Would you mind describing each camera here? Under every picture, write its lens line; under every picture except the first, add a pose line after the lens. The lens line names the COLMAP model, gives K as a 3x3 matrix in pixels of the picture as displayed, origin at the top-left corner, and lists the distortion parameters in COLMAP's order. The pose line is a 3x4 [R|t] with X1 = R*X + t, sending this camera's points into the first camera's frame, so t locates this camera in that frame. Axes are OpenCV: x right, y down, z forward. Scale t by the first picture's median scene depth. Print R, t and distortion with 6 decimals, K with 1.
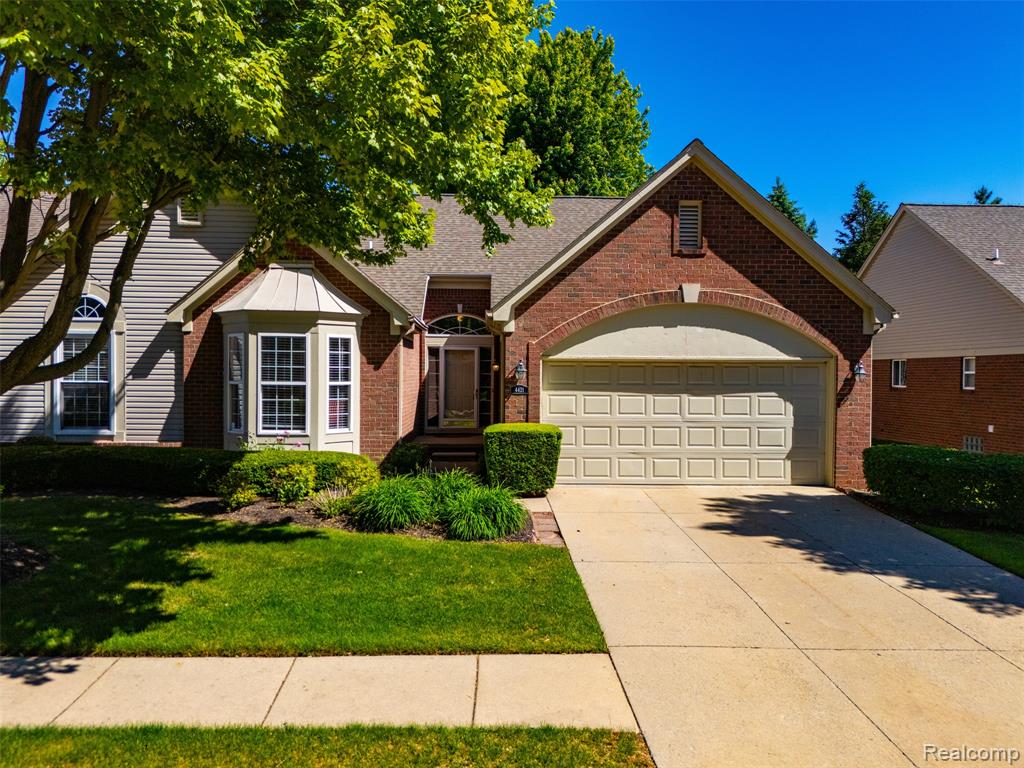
lens RADIAL K [[764.2, 0, 512.0], [0, 764.2, 384.0], [0, 0, 1]] dist [0.031659, -0.006658]
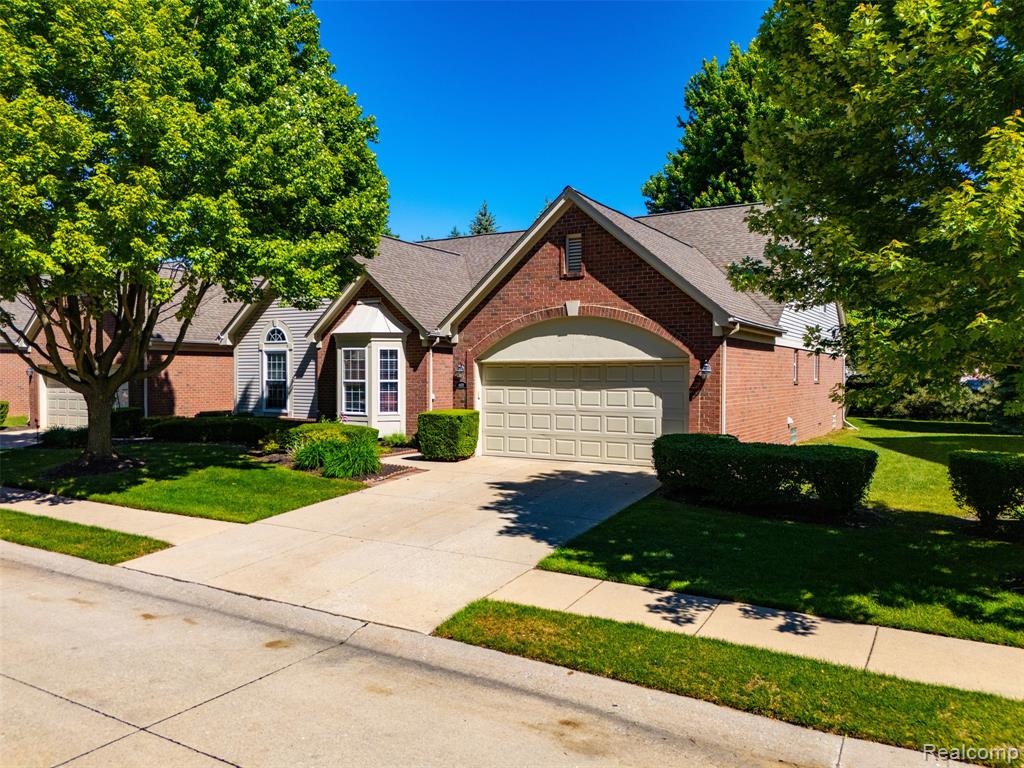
lens RADIAL K [[764.2, 0, 512.0], [0, 764.2, 384.0], [0, 0, 1]] dist [0.031659, -0.006658]
pose [[0.839869, 0.000462, -0.542789, 0.782525], [-0.000692, 1.000000, -0.000220, 0.005521], [0.542789, 0.000561, 0.839869, -0.098647]]
